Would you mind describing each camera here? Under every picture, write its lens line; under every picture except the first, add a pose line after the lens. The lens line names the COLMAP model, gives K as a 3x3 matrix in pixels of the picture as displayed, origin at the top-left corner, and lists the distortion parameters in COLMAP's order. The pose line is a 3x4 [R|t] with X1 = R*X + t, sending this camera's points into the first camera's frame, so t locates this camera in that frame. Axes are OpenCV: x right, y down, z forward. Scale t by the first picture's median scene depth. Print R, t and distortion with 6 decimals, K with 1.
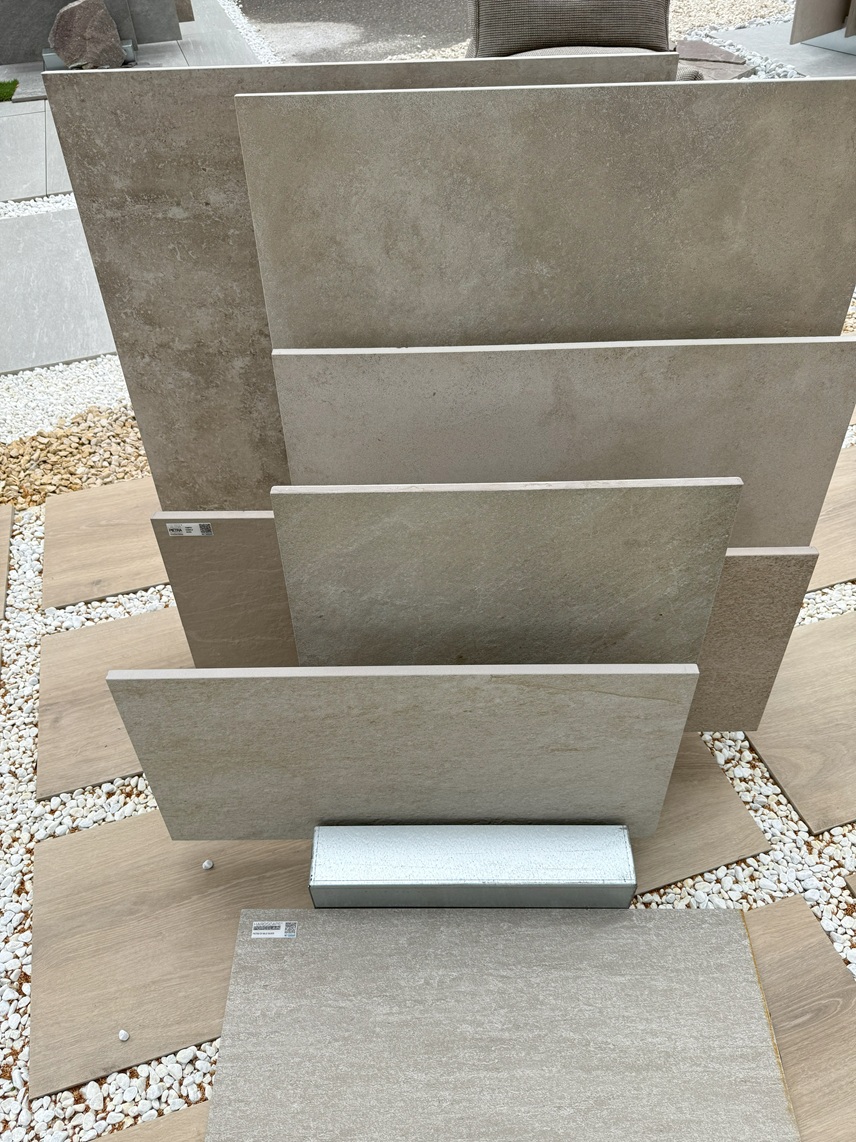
lens RADIAL K [[813.2, 0, 425.4], [0, 813.2, 582.6], [0, 0, 1]] dist [0.037693, -0.026666]
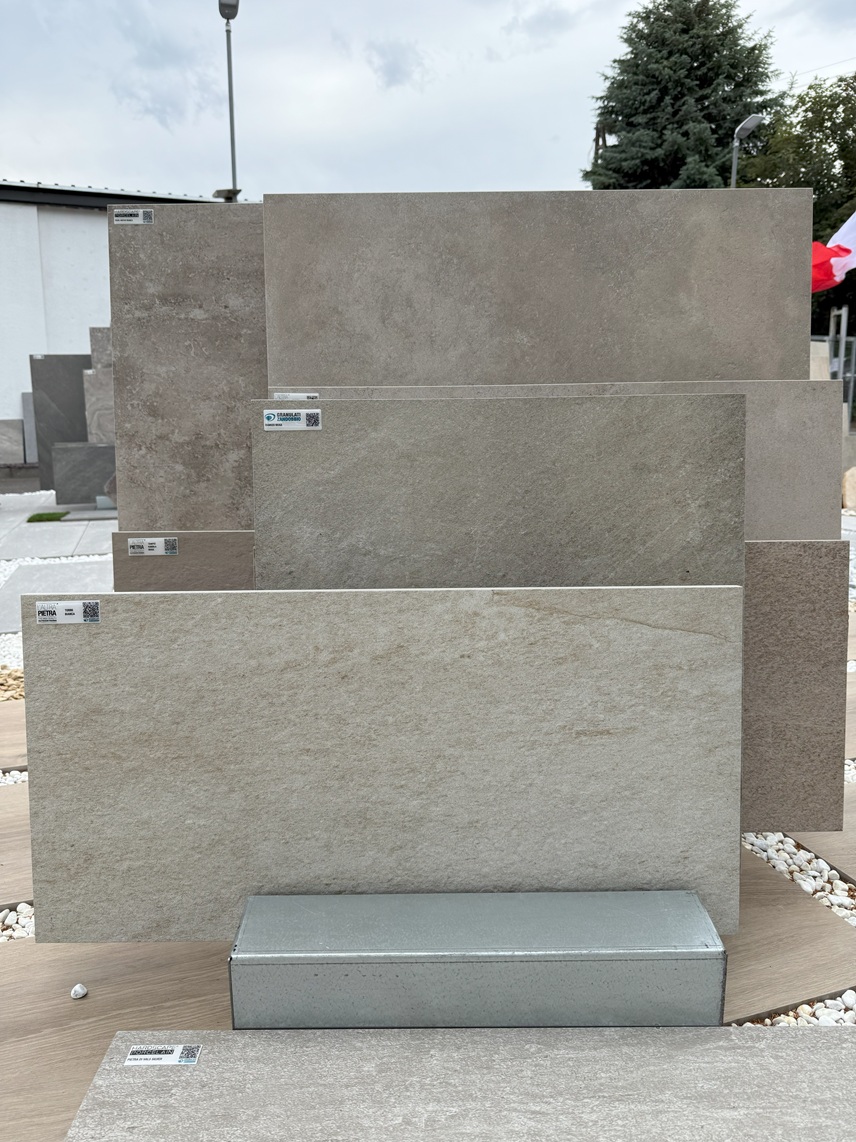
lens RADIAL K [[813.2, 0, 427.0], [0, 813.2, 575.3], [0, 0, 1]] dist [0.037693, -0.026666]
pose [[0.999789, 0.014352, 0.014688, 0.001632], [-0.003248, 0.816755, -0.576976, 0.512608], [-0.020277, 0.576806, 0.816629, 0.288943]]
